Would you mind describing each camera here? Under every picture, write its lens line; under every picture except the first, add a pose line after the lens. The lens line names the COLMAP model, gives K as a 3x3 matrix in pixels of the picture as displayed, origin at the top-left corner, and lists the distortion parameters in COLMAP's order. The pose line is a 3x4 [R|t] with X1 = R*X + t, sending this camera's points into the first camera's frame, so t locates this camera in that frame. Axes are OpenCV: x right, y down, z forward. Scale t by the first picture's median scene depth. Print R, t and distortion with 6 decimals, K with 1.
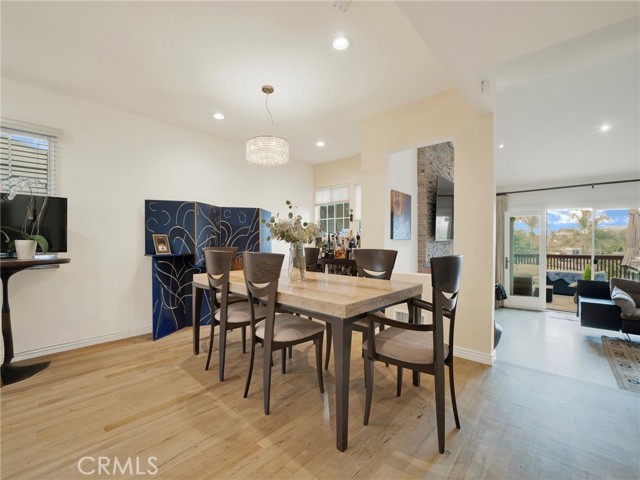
lens RADIAL K [[280.9, 0, 320.0], [0, 280.9, 240.0], [0, 0, 1]] dist [-0.027078, 0.000879]
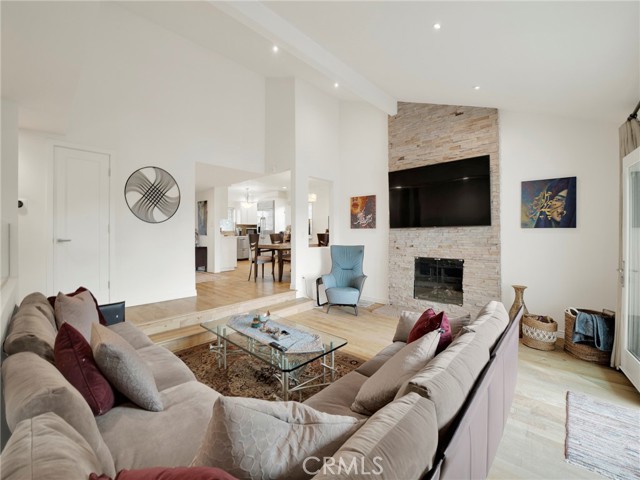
lens RADIAL K [[267.4, 0, 319.6], [0, 267.4, 234.5], [0, 0, 1]] dist [-0.029645, 0.000525]
pose [[-0.014481, 0.000371, -0.999895, 1.614762], [0.003165, 0.999995, 0.000326, 0.027494], [0.999890, -0.003160, -0.014482, 0.767011]]
